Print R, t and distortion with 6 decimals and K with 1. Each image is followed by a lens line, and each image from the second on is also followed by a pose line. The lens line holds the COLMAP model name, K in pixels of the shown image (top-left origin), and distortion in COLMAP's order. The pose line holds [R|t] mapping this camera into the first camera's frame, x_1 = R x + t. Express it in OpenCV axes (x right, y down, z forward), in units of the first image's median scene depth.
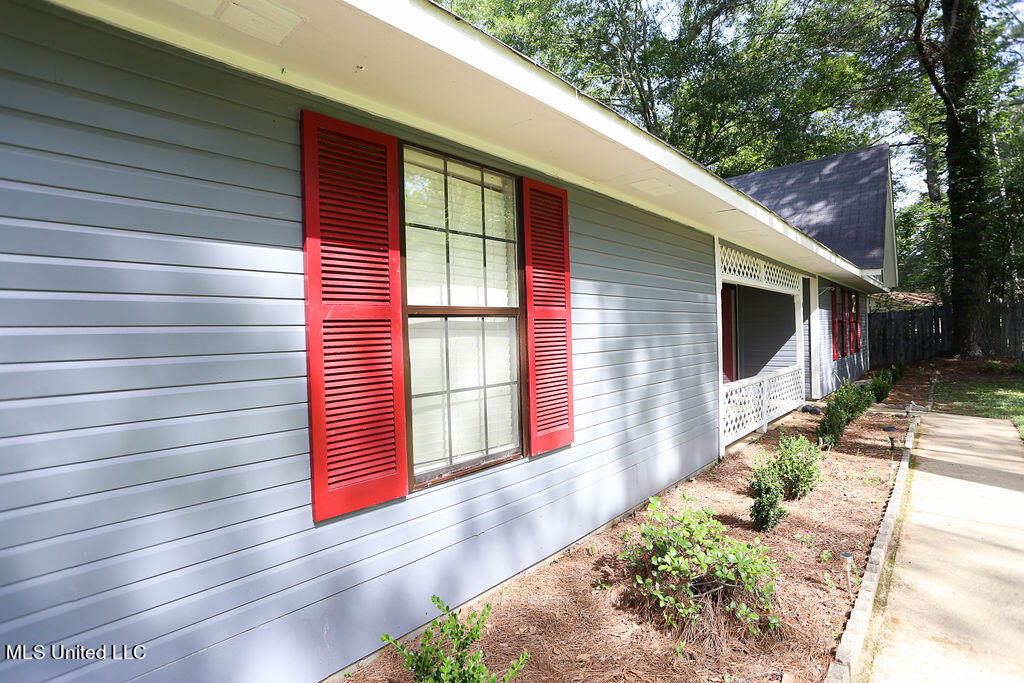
lens RADIAL K [[497.2, 0, 512.0], [0, 497.2, 341.5], [0, 0, 1]] dist [-0.000427, -0.000002]
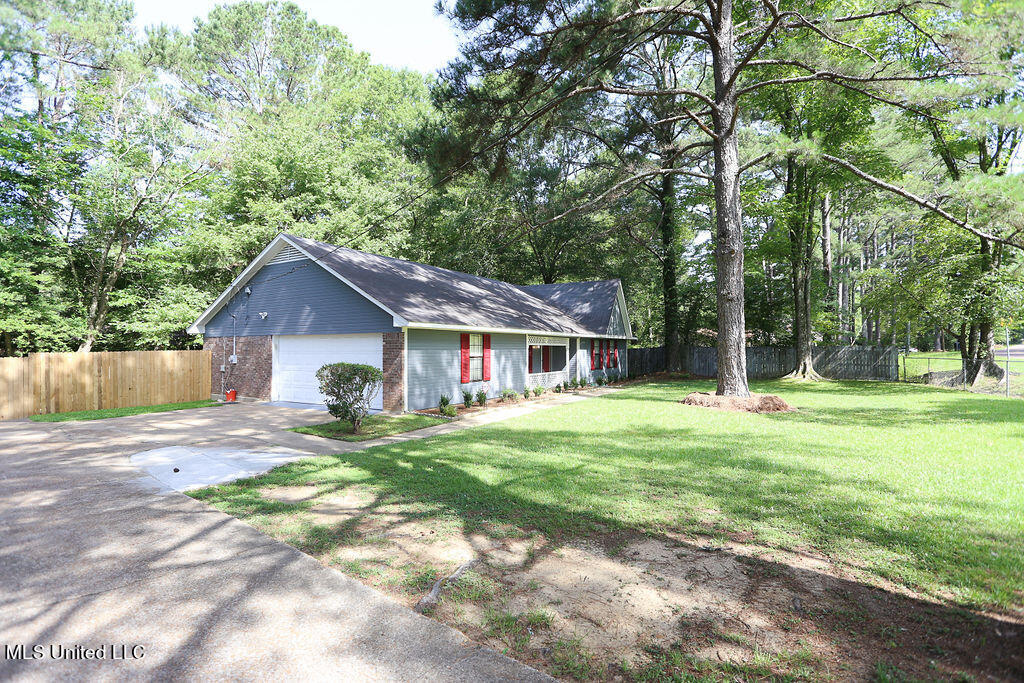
lens RADIAL K [[497.2, 0, 512.0], [0, 497.2, 341.5], [0, 0, 1]] dist [-0.000427, -0.000002]
pose [[0.979913, 0.028841, 0.197327, -0.814803], [-0.022418, 0.999146, -0.034708, -0.037364], [-0.198160, 0.029587, 0.979723, -4.901726]]
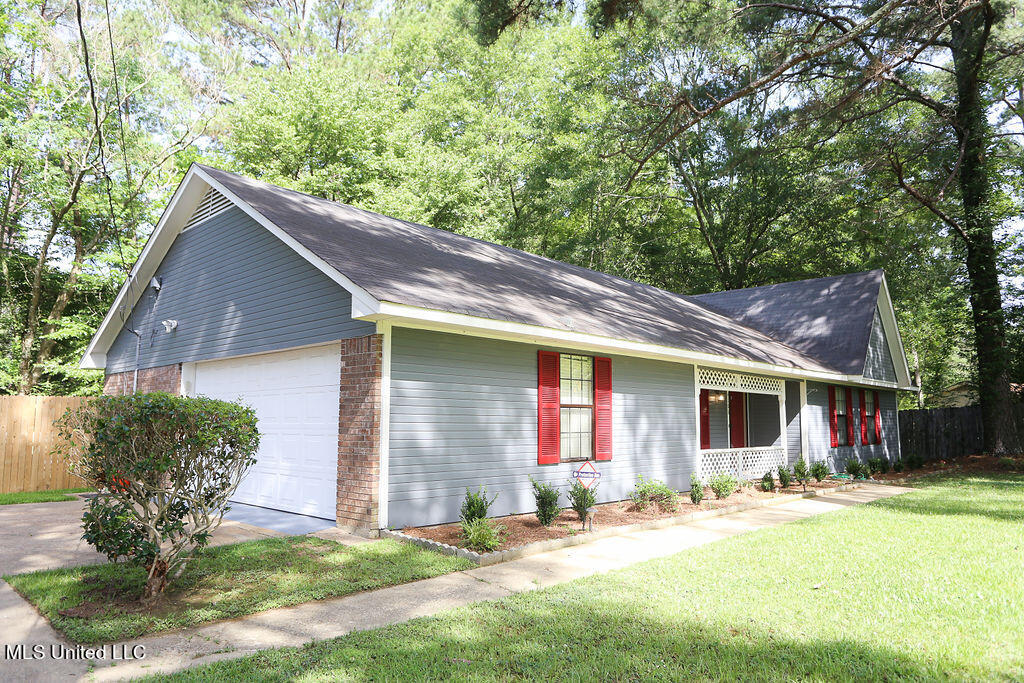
lens RADIAL K [[693.2, 0, 510.2], [0, 693.2, 376.9], [0, 0, 1]] dist [0.007561, 0.002102]
pose [[0.998851, 0.029900, -0.037446, -0.289975], [-0.032758, 0.996401, -0.078178, 0.089656], [0.034974, 0.079315, 0.996236, -2.723409]]
